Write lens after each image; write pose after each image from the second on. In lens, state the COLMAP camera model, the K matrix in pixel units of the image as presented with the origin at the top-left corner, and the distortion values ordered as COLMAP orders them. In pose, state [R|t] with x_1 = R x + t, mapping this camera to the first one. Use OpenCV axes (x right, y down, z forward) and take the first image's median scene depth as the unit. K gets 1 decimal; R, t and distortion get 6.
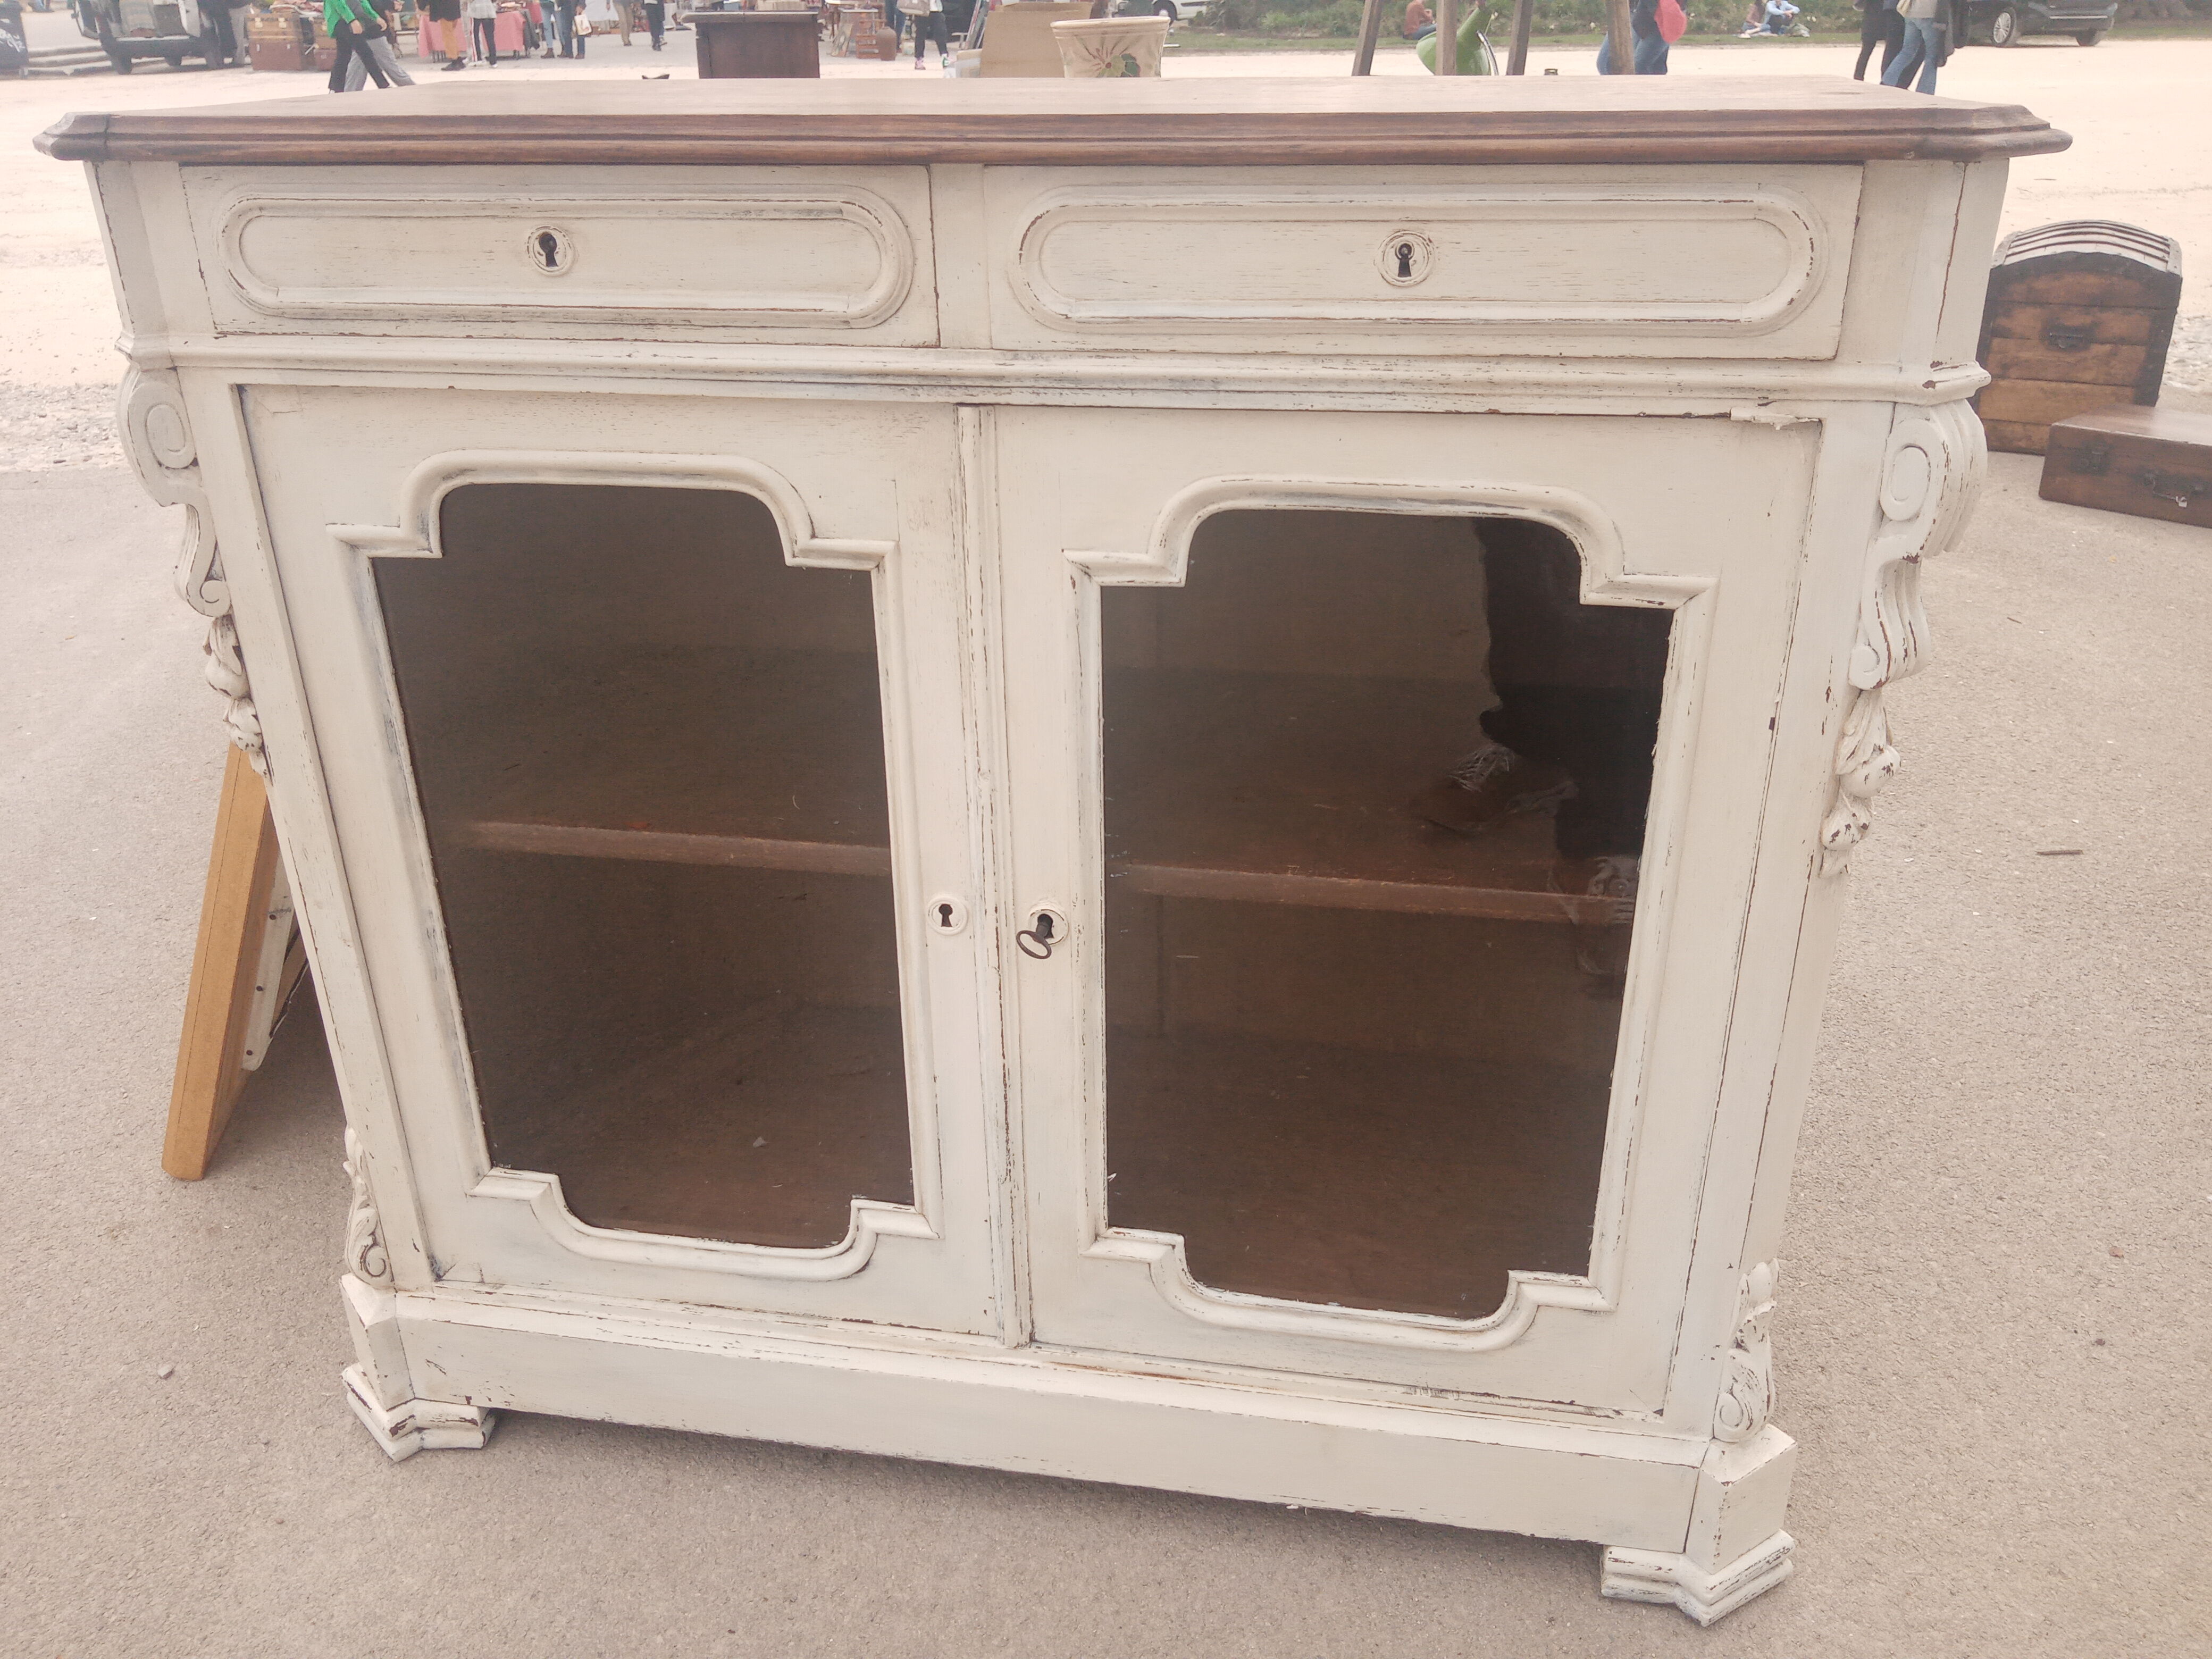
lens RADIAL K [[1785.3, 0, 1120.5], [0, 1785.3, 861.8], [0, 0, 1]] dist [0.041547, -0.091162]
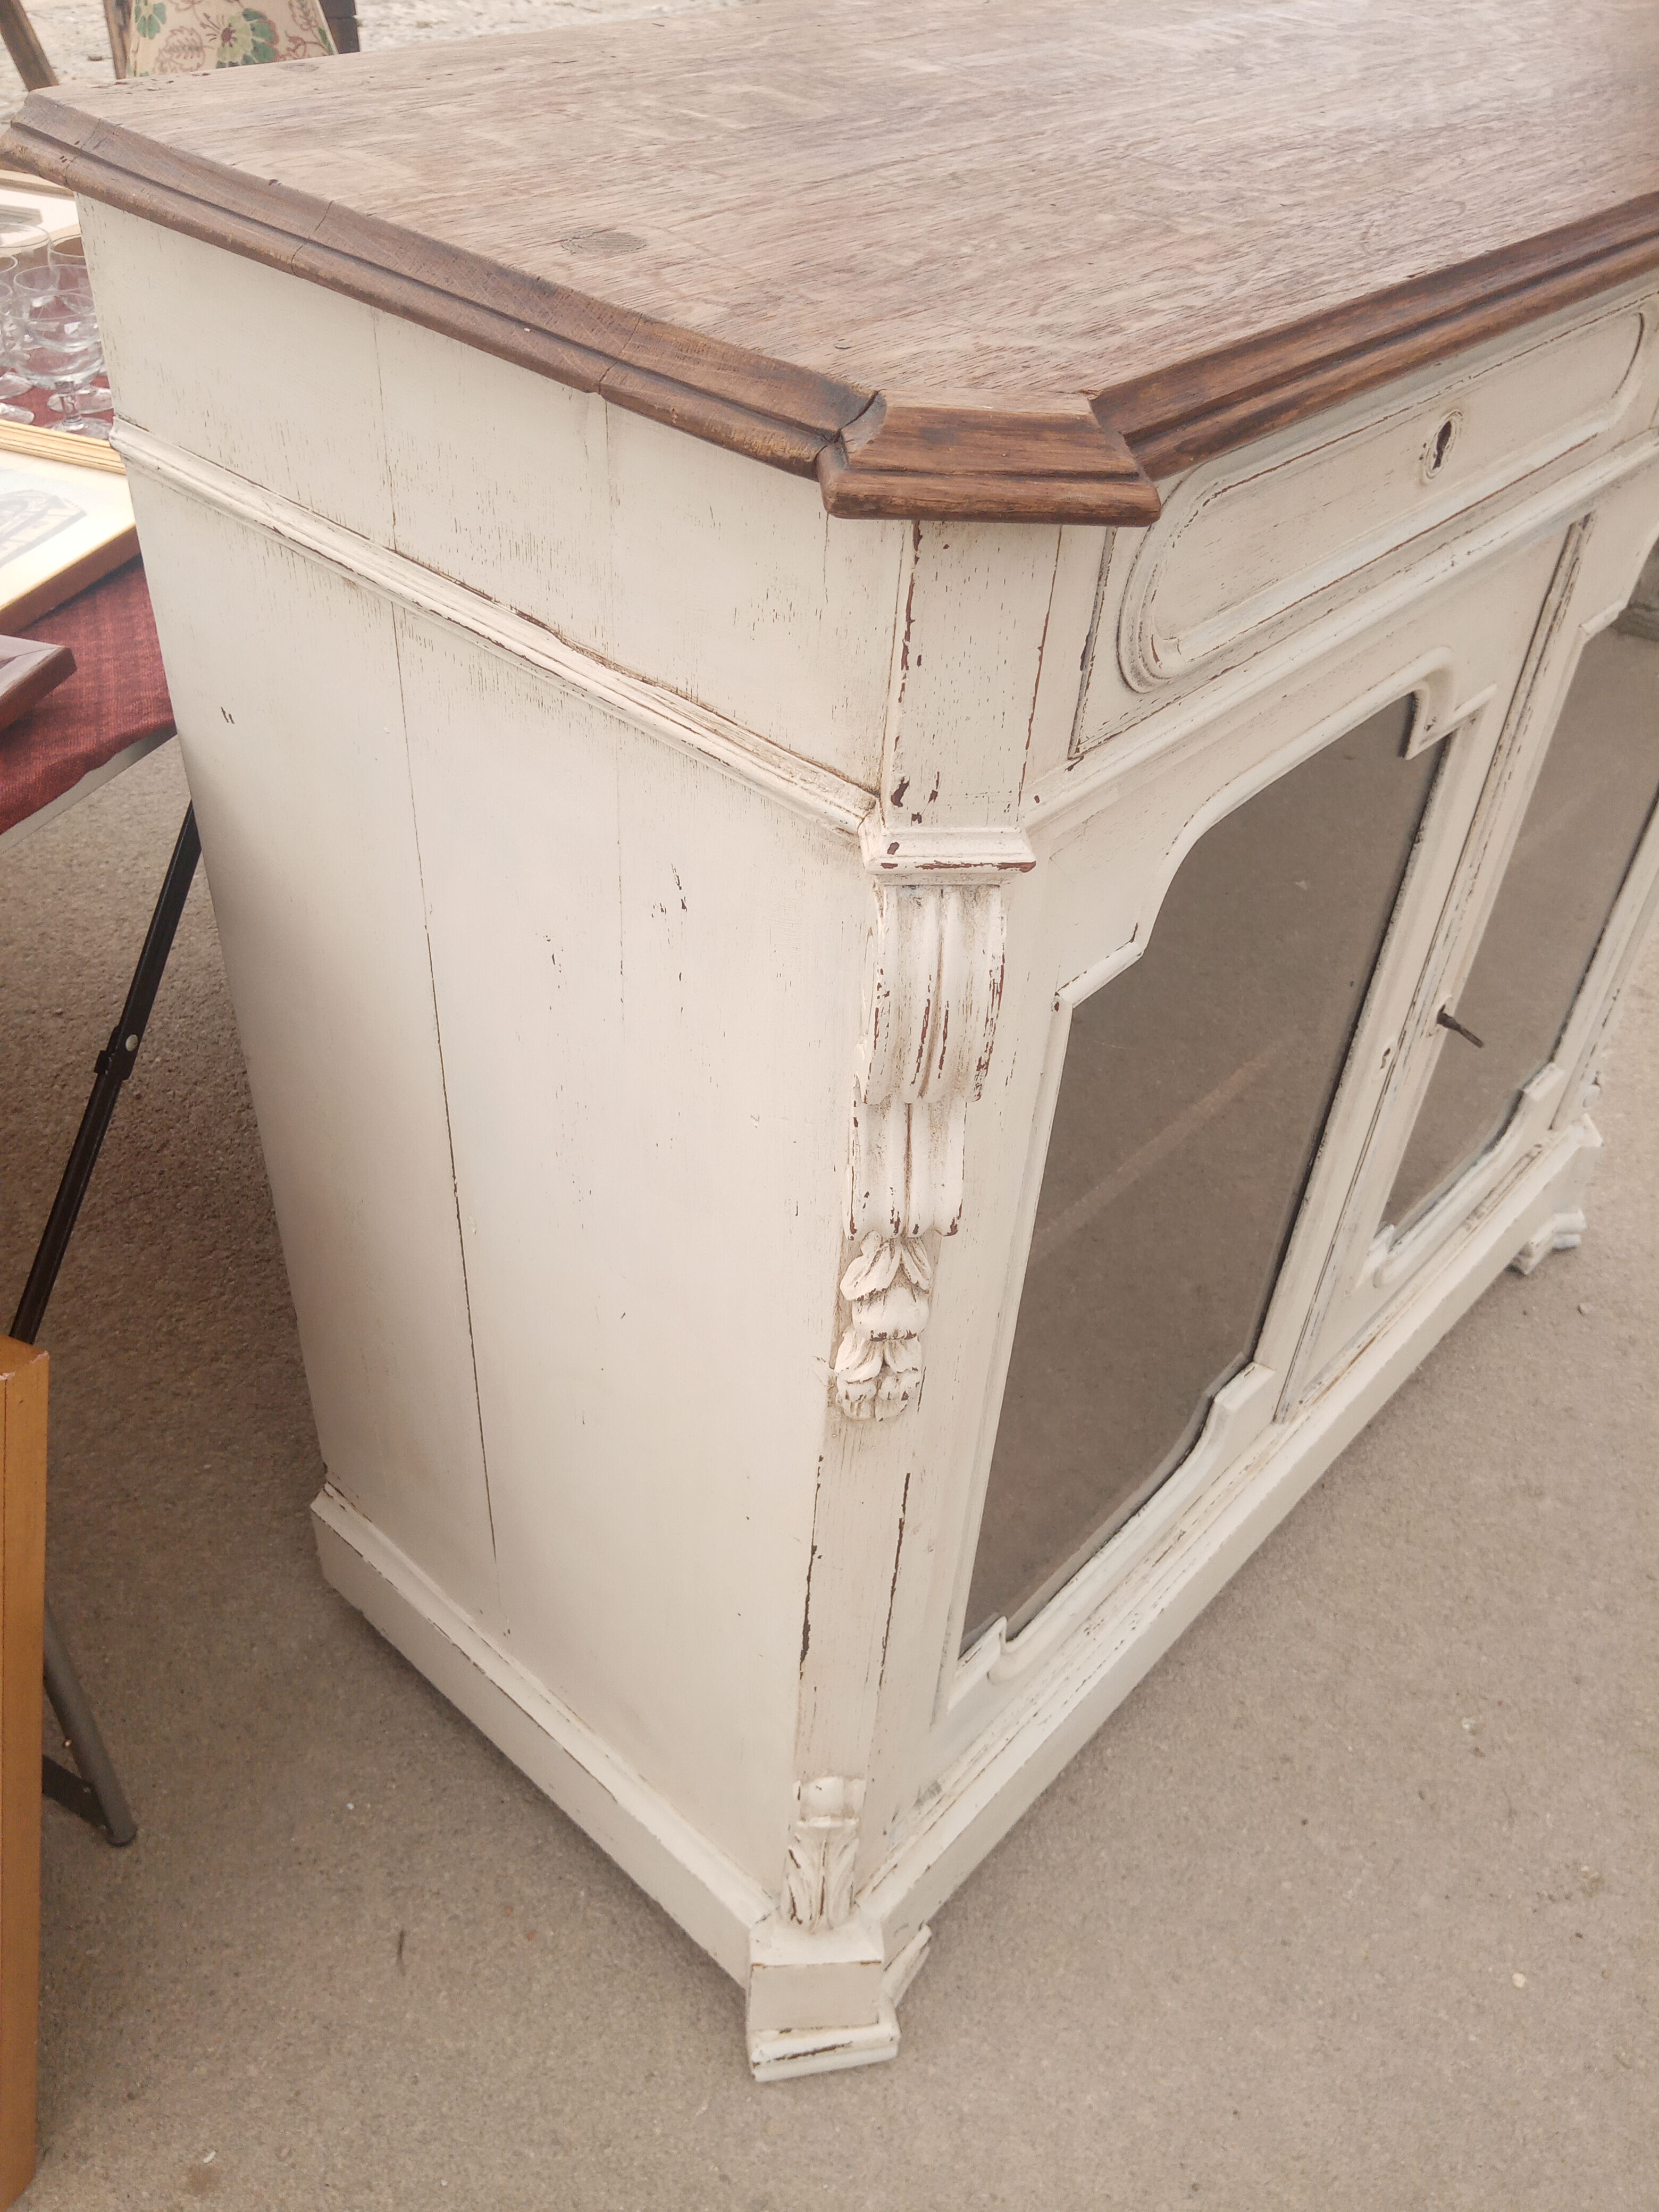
lens RADIAL K [[1785.3, 0, 837.9], [0, 1785.3, 1124.5], [0, 0, 1]] dist [0.041547, -0.091162]
pose [[0.527513, -0.519718, 0.672029, -0.843466], [0.313800, 0.854303, 0.414362, -0.392147], [-0.789468, -0.007699, 0.613743, 0.633913]]
